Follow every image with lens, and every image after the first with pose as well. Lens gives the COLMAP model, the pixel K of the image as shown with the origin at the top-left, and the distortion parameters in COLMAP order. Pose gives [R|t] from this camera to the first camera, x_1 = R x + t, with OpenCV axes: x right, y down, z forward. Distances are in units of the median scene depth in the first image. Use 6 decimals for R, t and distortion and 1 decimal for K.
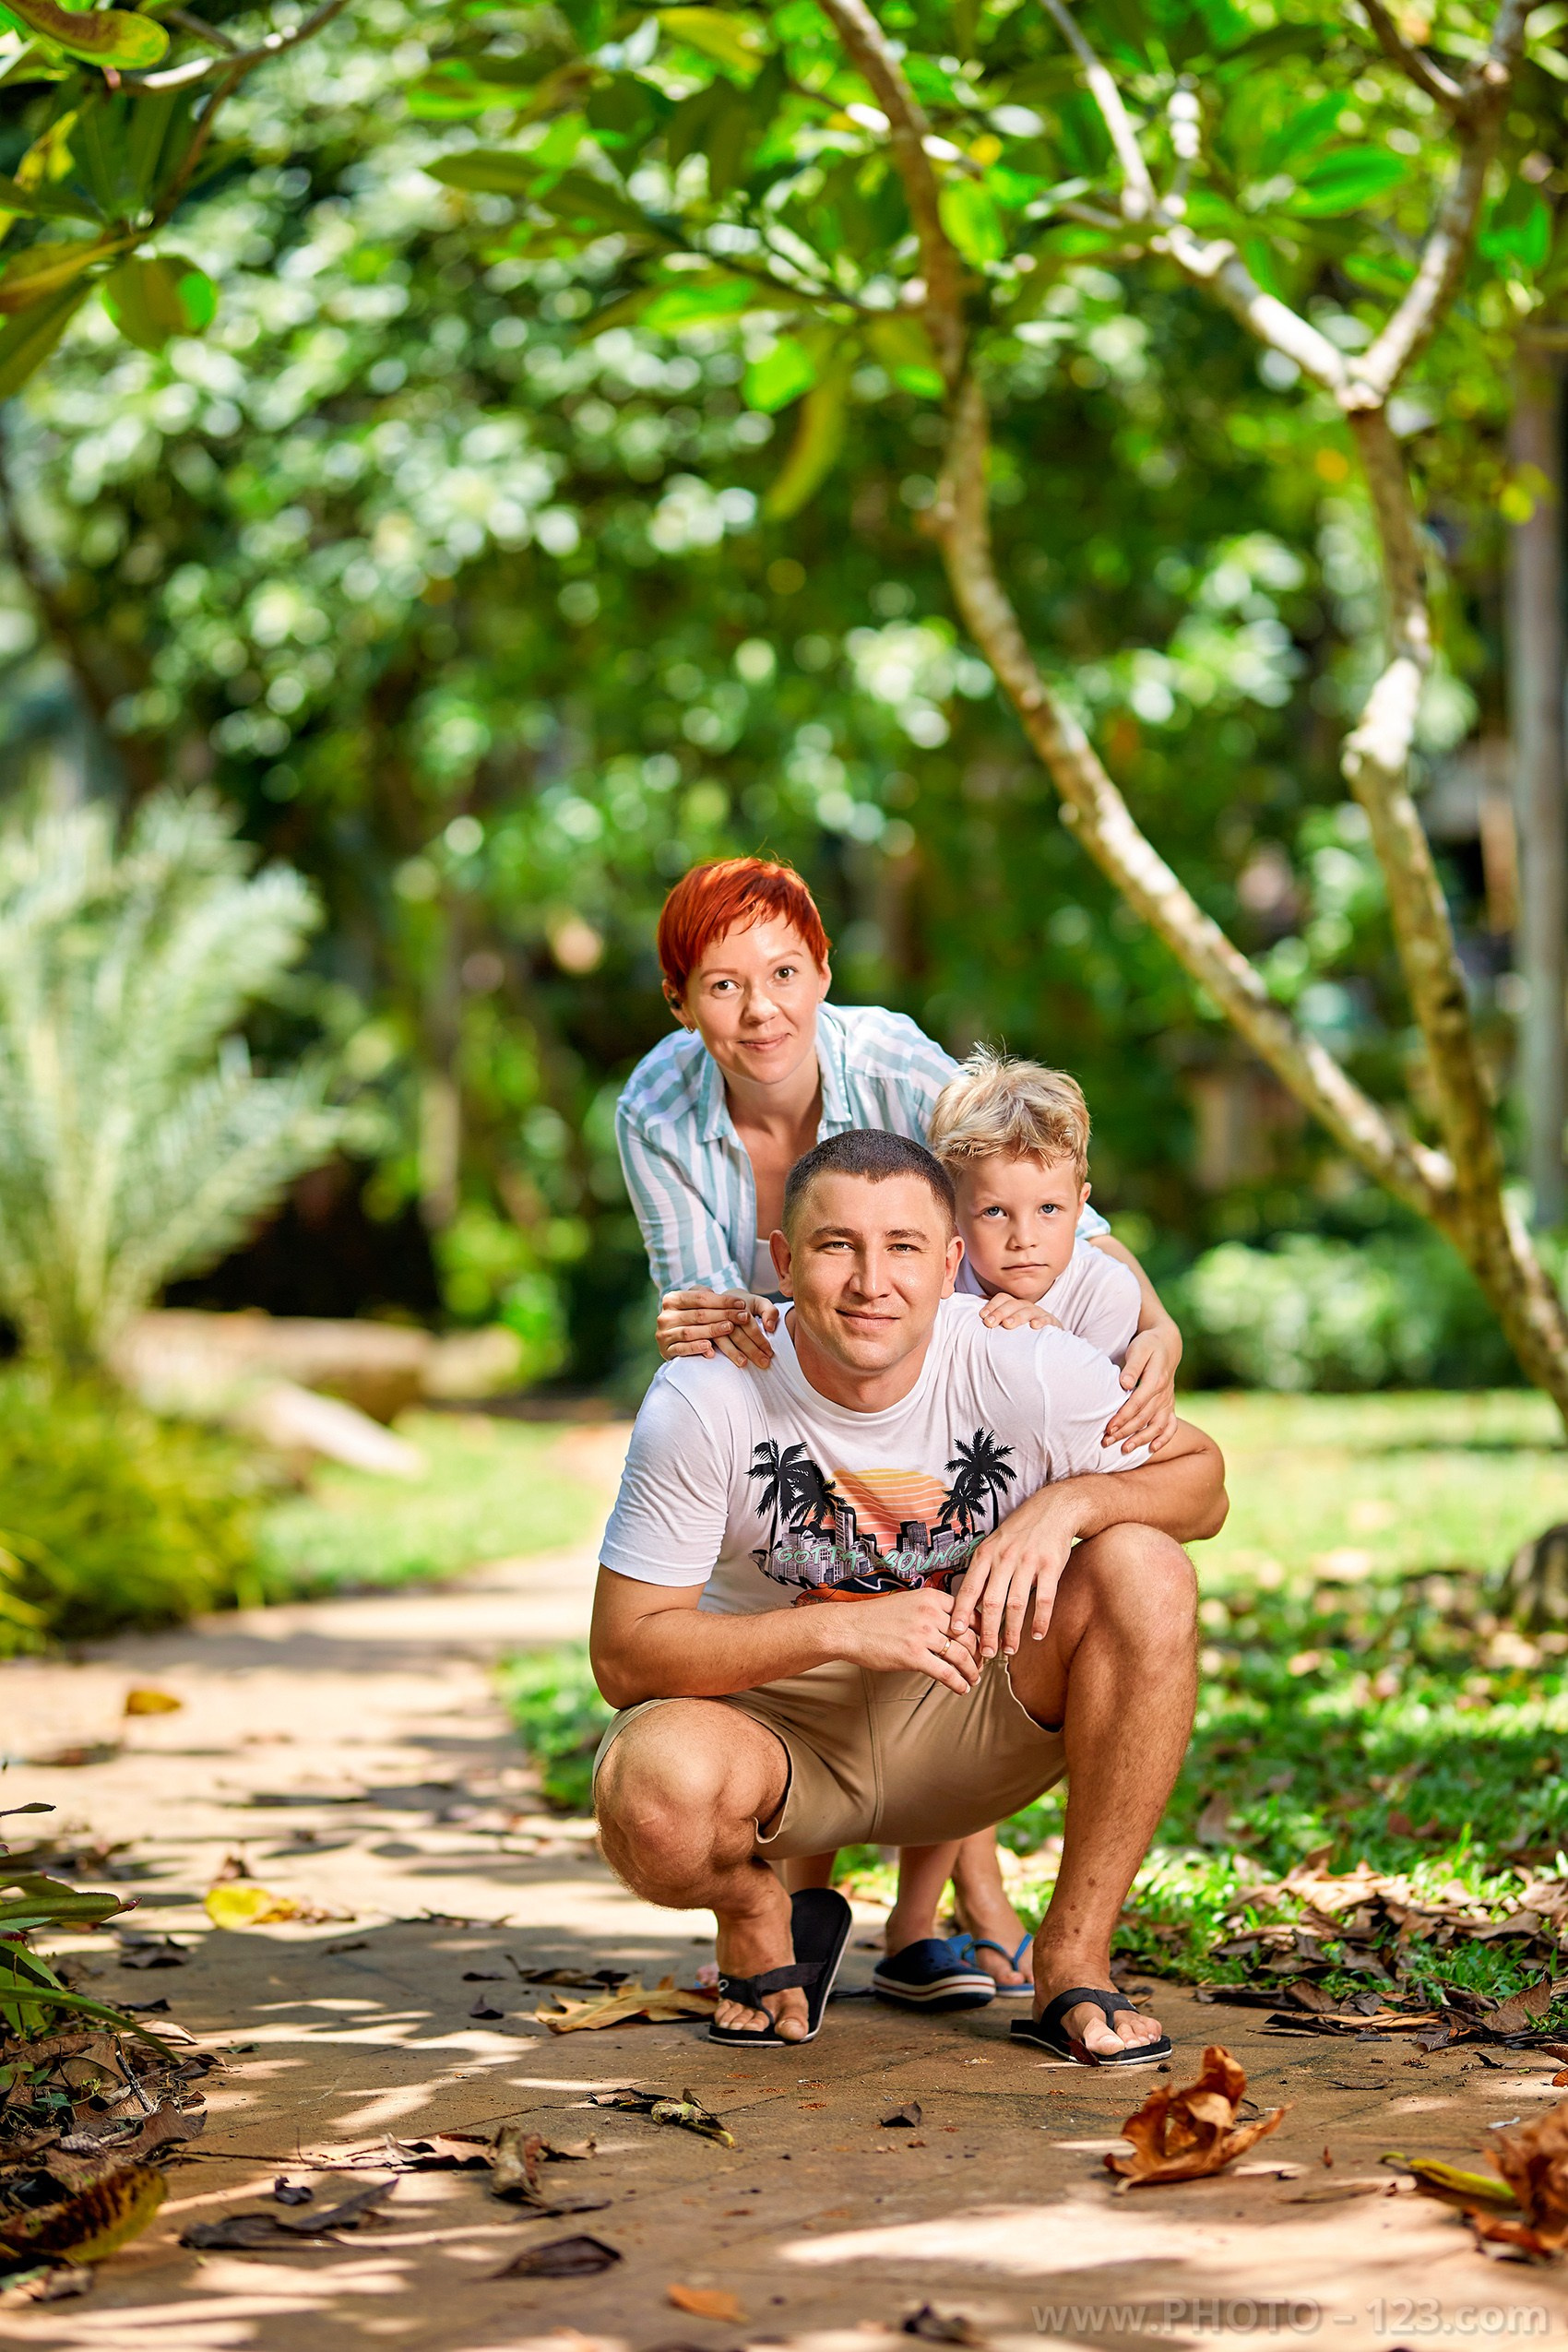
lens RADIAL K [[5882.8, 0, 773.0], [0, 5882.8, 1291.3], [0, 0, 1]] dist [-0.058036, 0.020570]
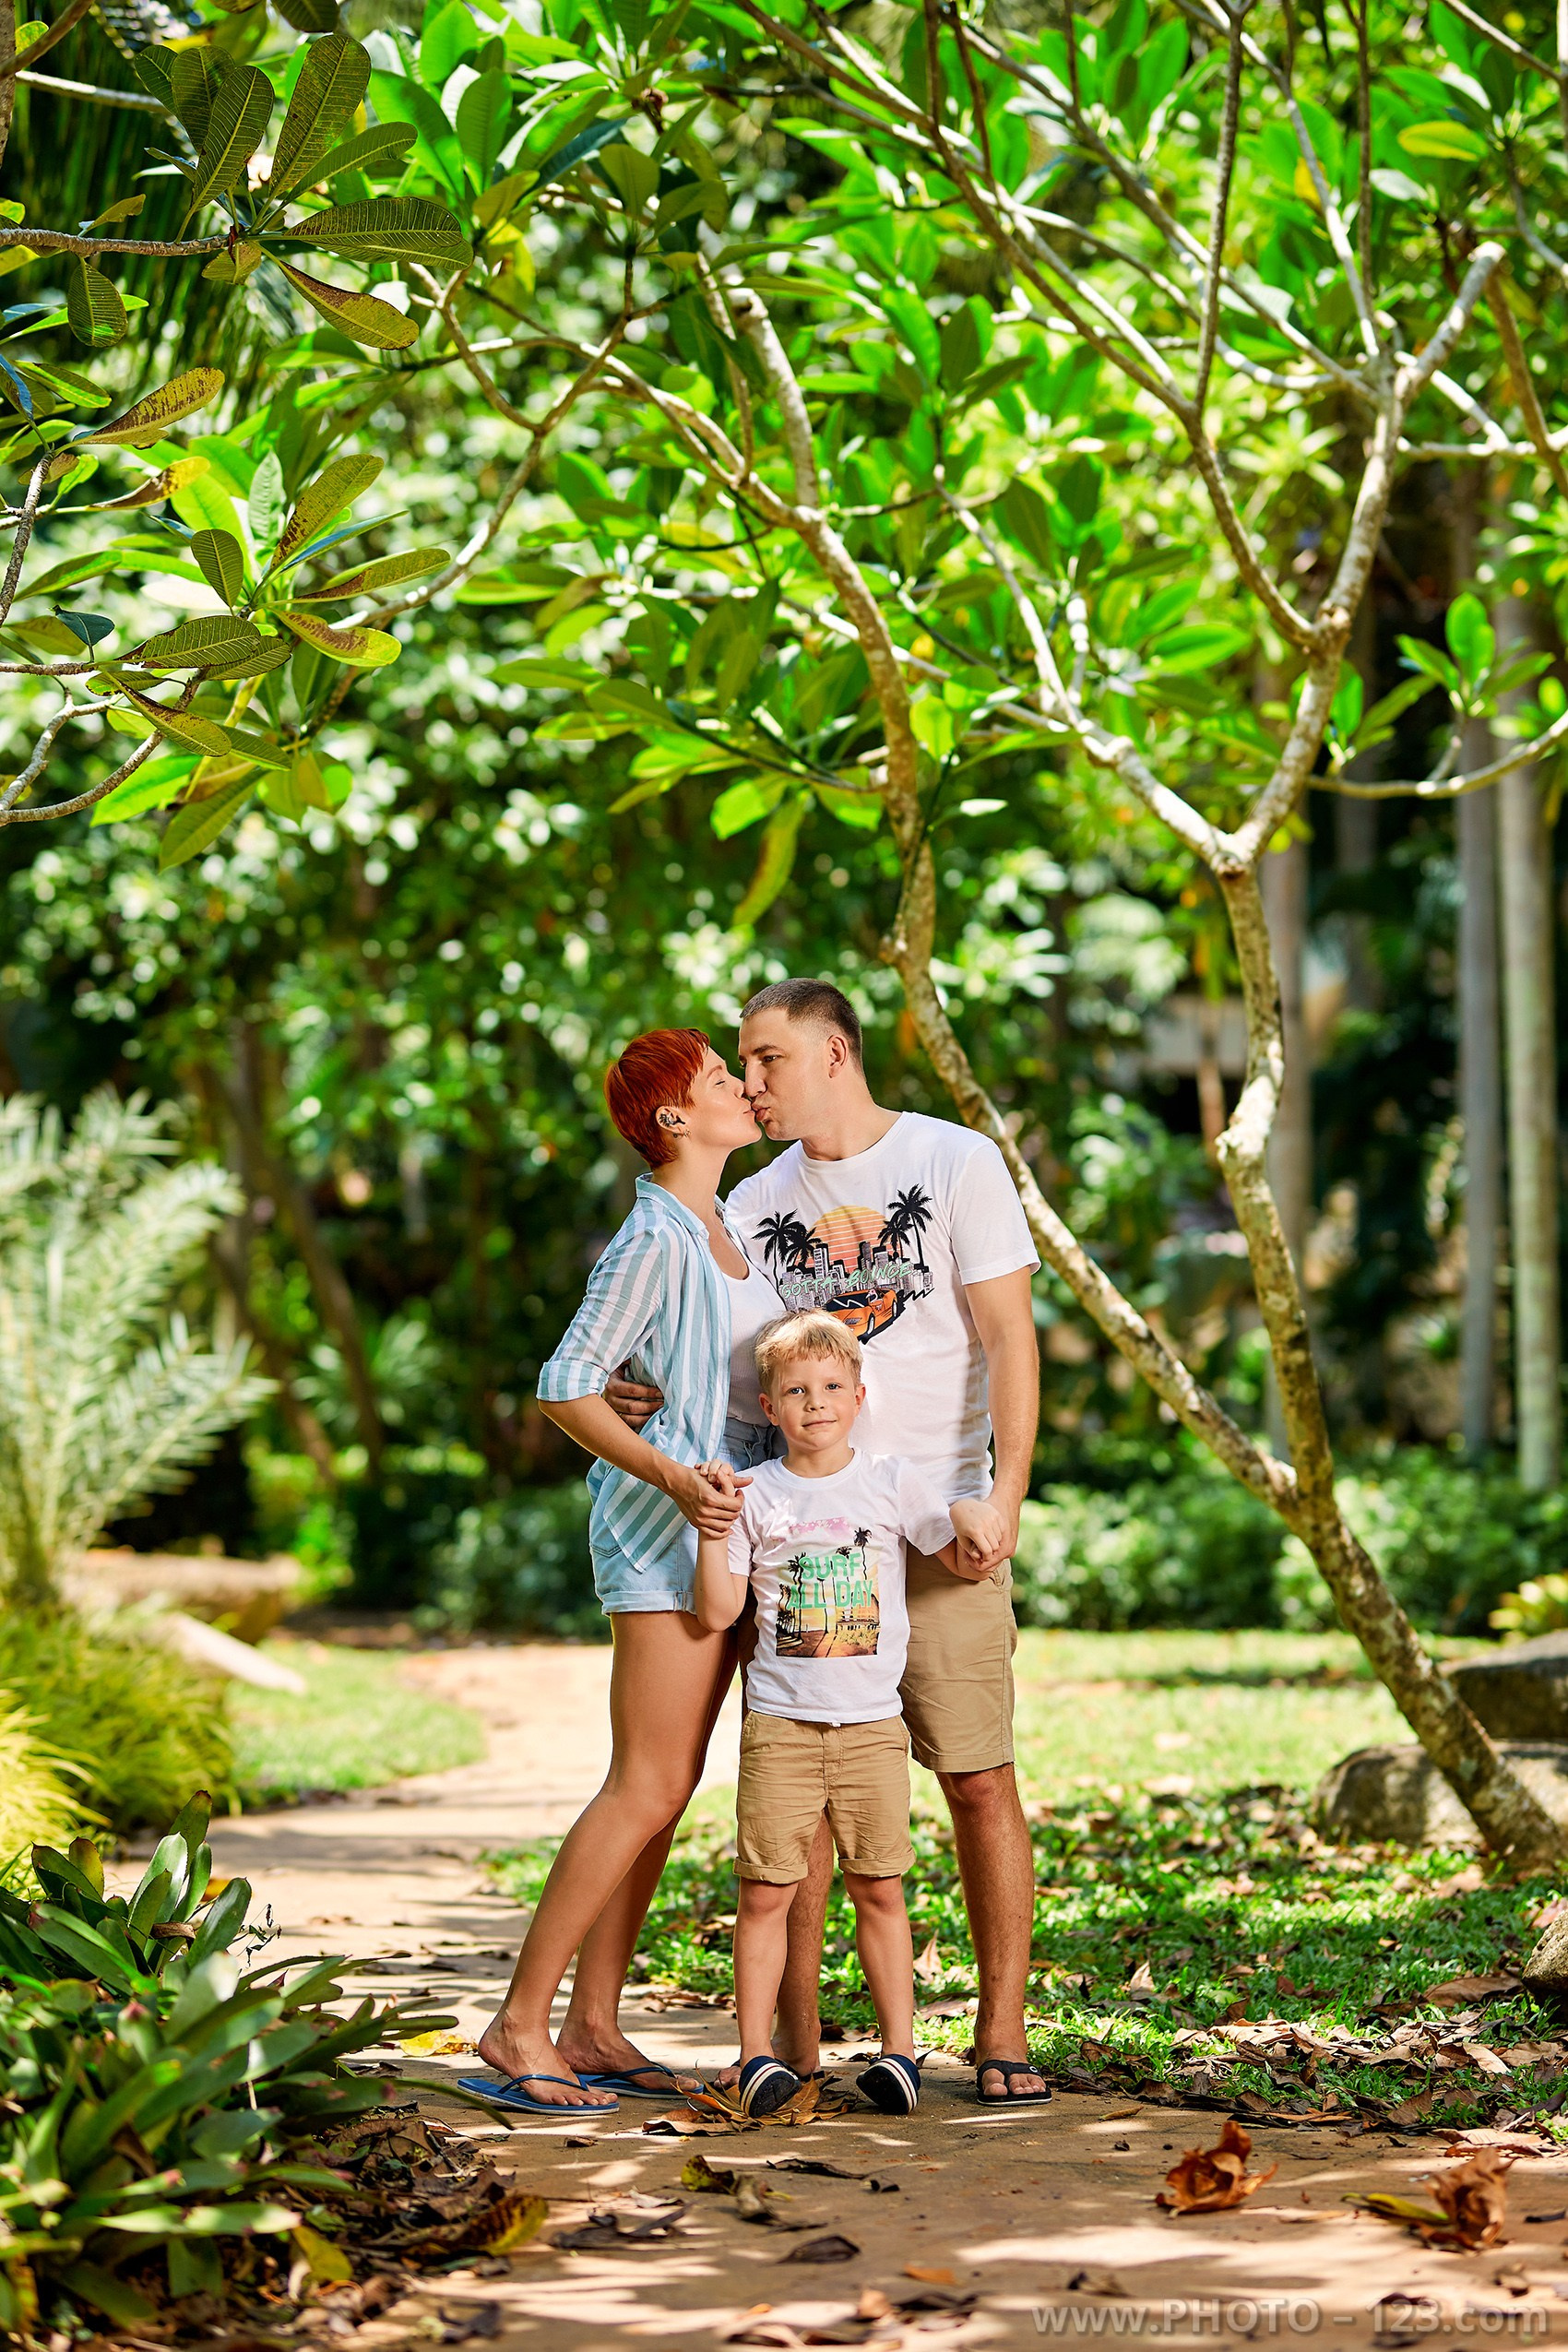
lens RADIAL K [[5903.0, 0, 819.0], [0, 5903.0, 1134.1], [0, 0, 1]] dist [-0.021815, -0.634485]
pose [[0.997924, 0.015372, 0.062534, -0.060813], [-0.011503, 0.998025, -0.061756, -0.012608], [-0.063360, 0.060908, 0.996130, -0.235368]]
